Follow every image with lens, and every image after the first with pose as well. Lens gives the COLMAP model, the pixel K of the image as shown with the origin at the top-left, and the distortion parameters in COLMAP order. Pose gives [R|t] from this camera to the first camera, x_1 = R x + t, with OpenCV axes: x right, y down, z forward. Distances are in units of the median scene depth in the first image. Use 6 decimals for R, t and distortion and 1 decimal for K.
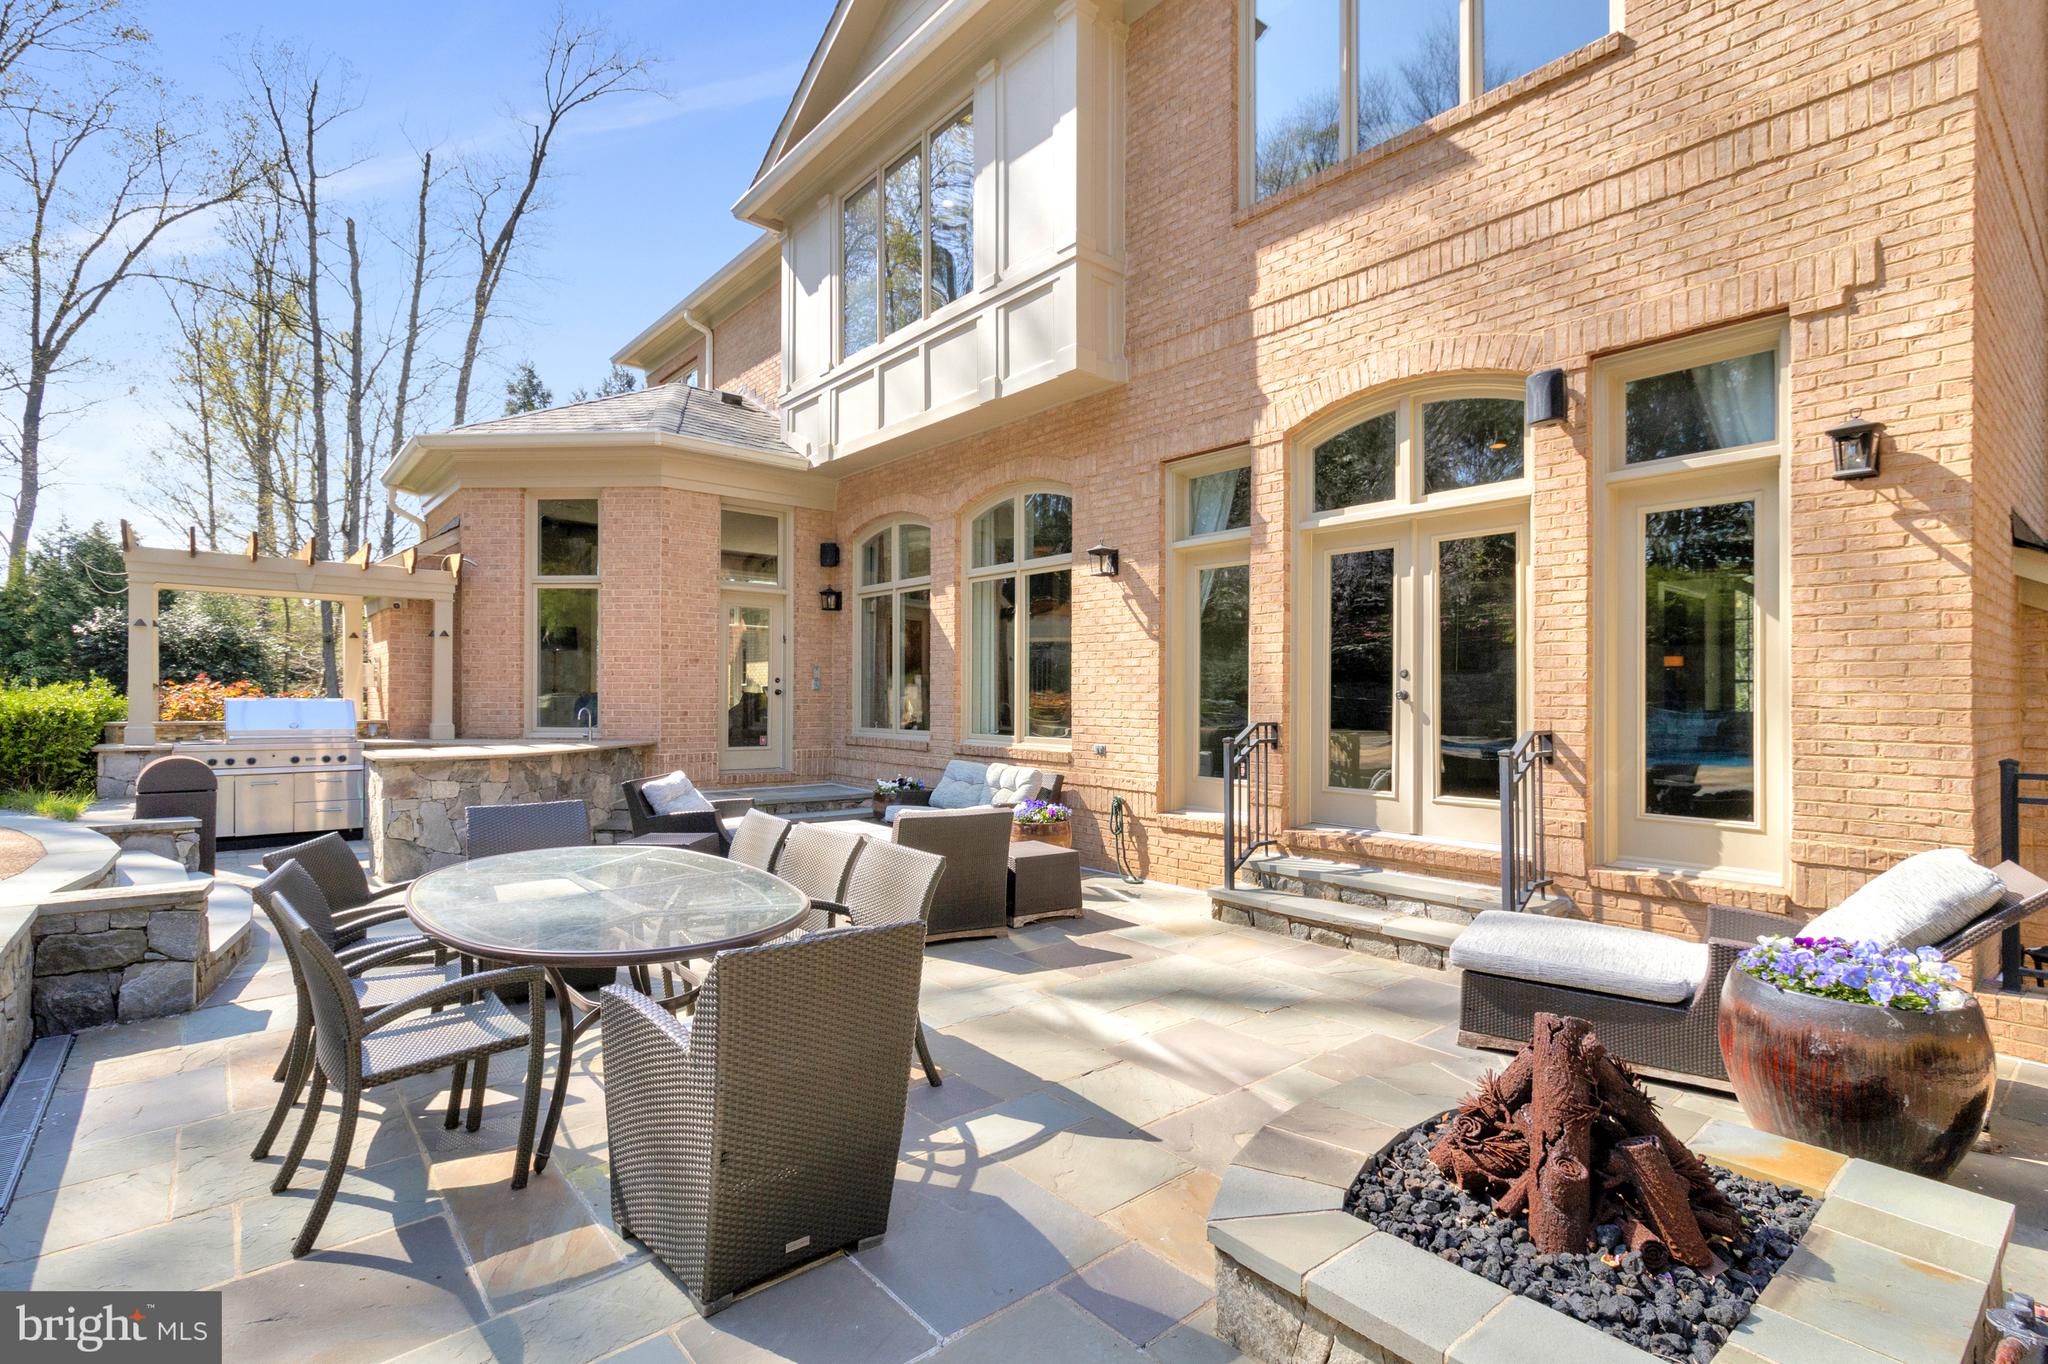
lens RADIAL K [[957.0, 0, 1059.5], [0, 957.0, 698.0], [0, 0, 1]] dist [0.001072, 0.001099]
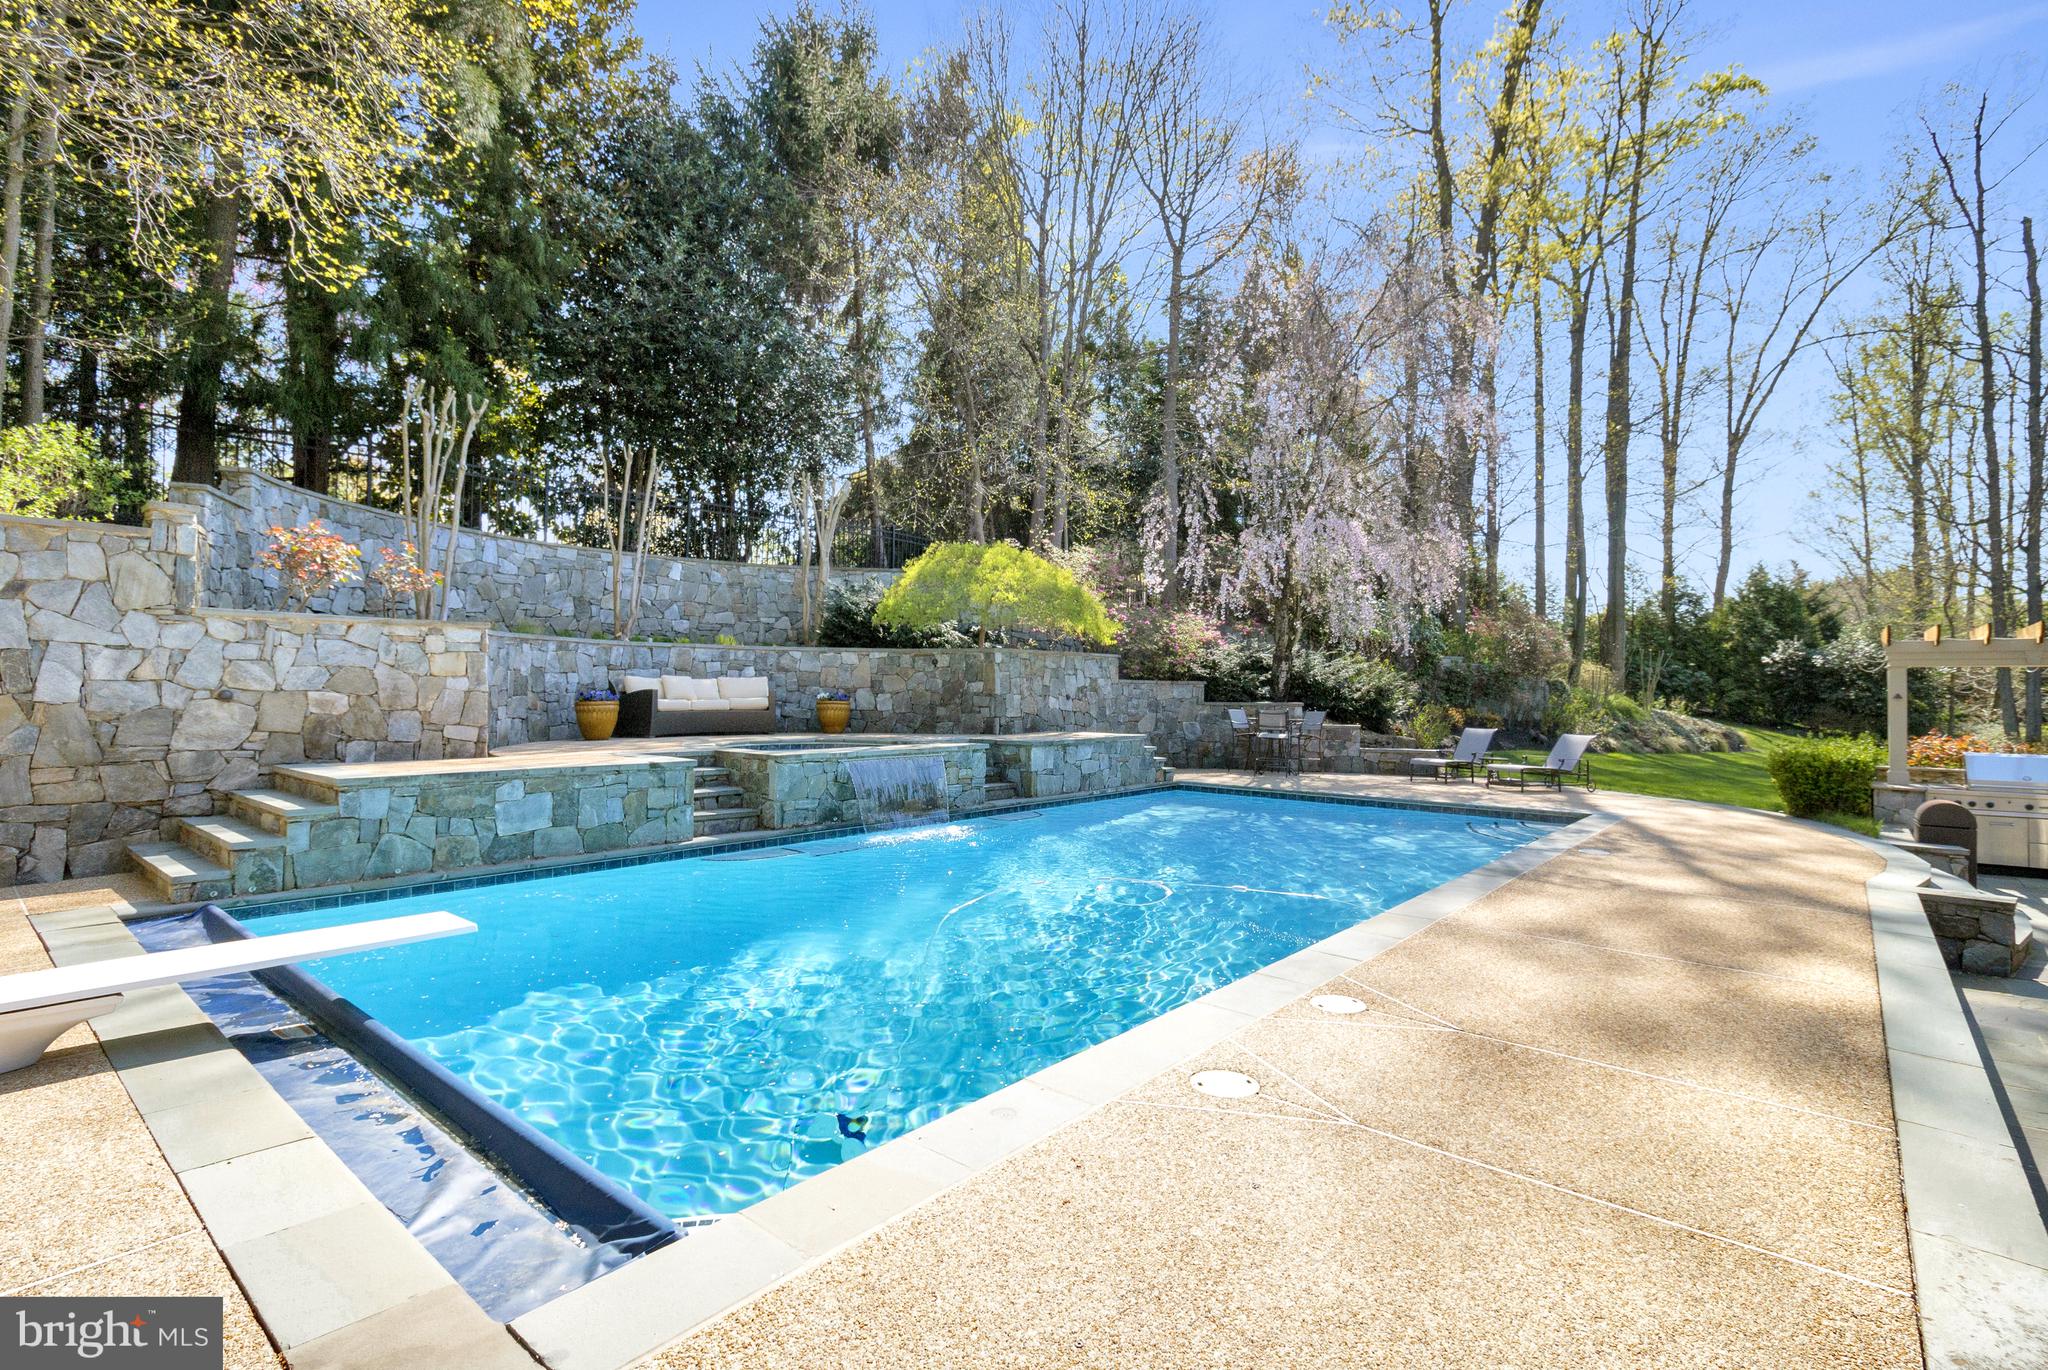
lens RADIAL K [[957.0, 0, 1021.7], [0, 957.0, 691.7], [0, 0, 1]] dist [0.001072, 0.001099]
pose [[0.136494, -0.009492, -0.990595, 0.064664], [-0.001529, 0.999951, -0.009792, -0.018513], [0.990640, 0.002852, 0.136473, -0.118423]]
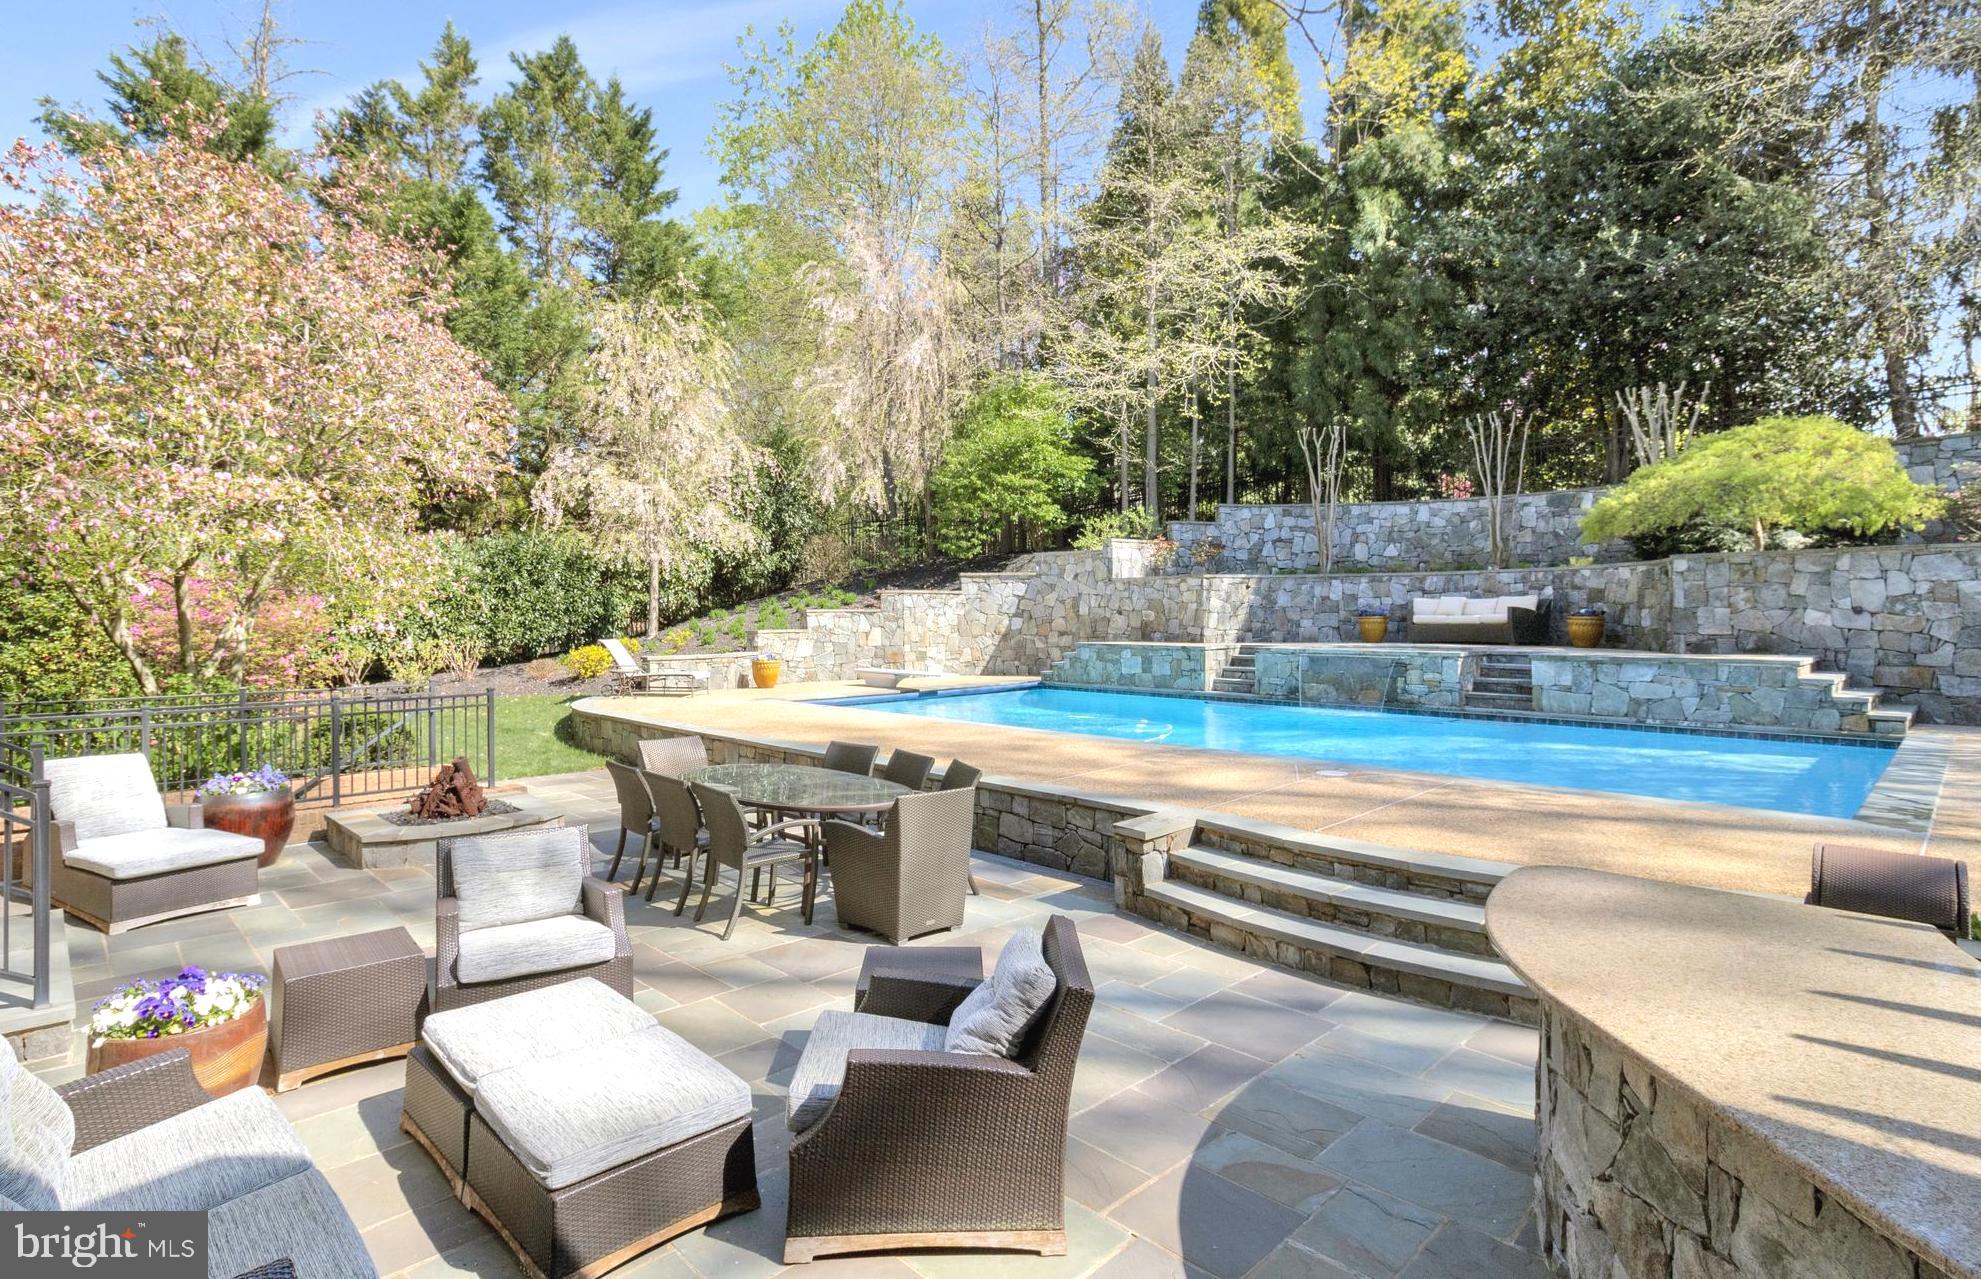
lens RADIAL K [[963.4, 0, 961.0], [0, 963.4, 617.7], [0, 0, 1]] dist [0.008495, -0.000735]
pose [[-0.999192, -0.008787, -0.039222, -0.087847], [-0.008692, 0.999959, -0.002570, -0.013466], [0.039243, -0.002227, -0.999227, 0.359582]]
